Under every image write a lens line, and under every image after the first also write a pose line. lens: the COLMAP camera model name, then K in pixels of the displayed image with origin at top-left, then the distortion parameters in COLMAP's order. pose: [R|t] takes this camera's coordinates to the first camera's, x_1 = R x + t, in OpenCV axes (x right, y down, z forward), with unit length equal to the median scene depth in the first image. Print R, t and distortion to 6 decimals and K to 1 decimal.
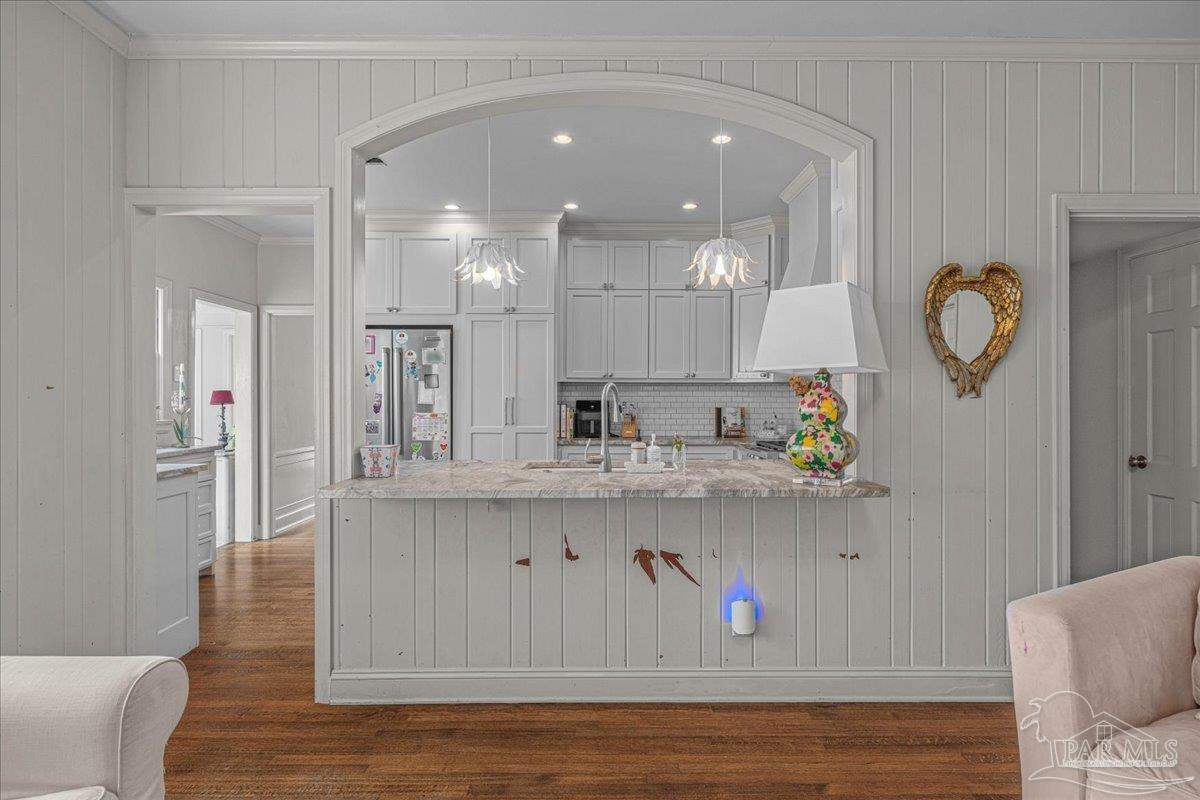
lens RADIAL K [[531.1, 0, 600.0], [0, 531.1, 400.0], [0, 0, 1]] dist [-0.003538, -0.000580]
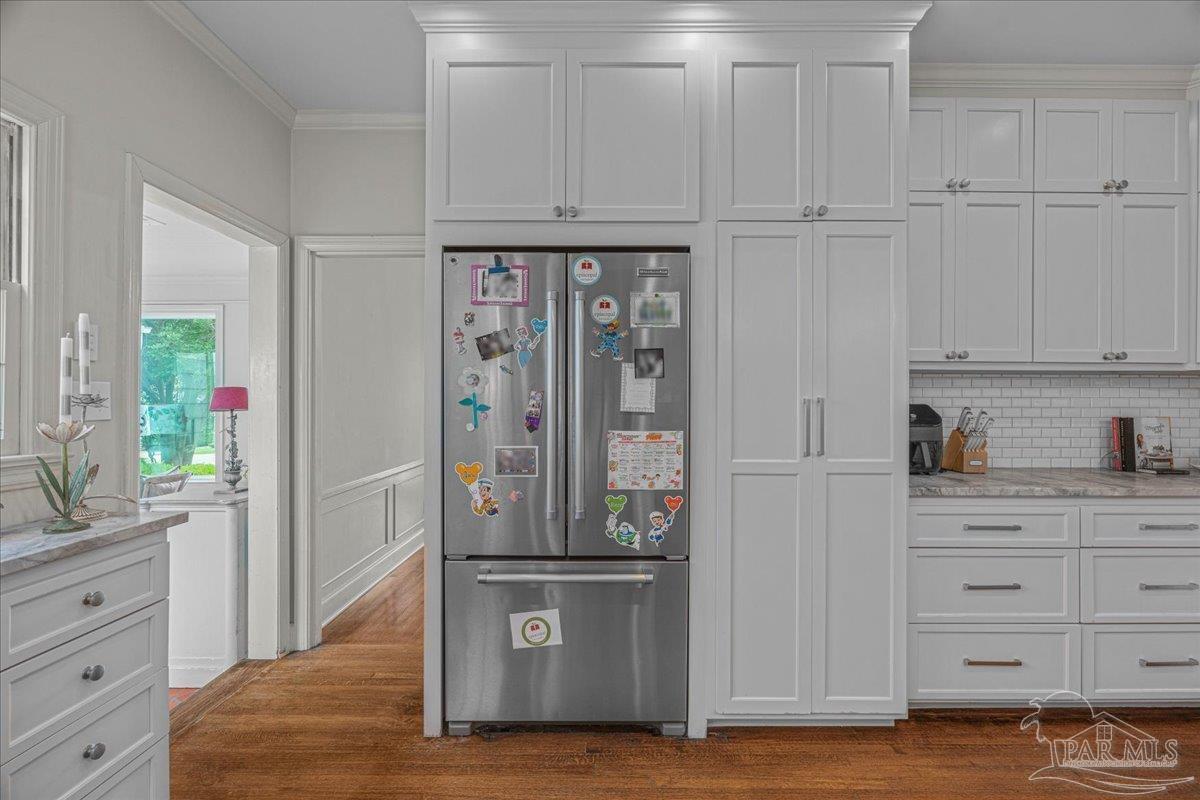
lens RADIAL K [[462.1, 0, 600.0], [0, 462.1, 400.0], [0, 0, 1]] dist [-0.009864, -0.000144]
pose [[0.999905, 0.000105, -0.013817, -0.314082], [-0.000204, 0.999974, -0.007152, -0.000127], [0.013815, 0.007154, 0.999879, 0.524376]]
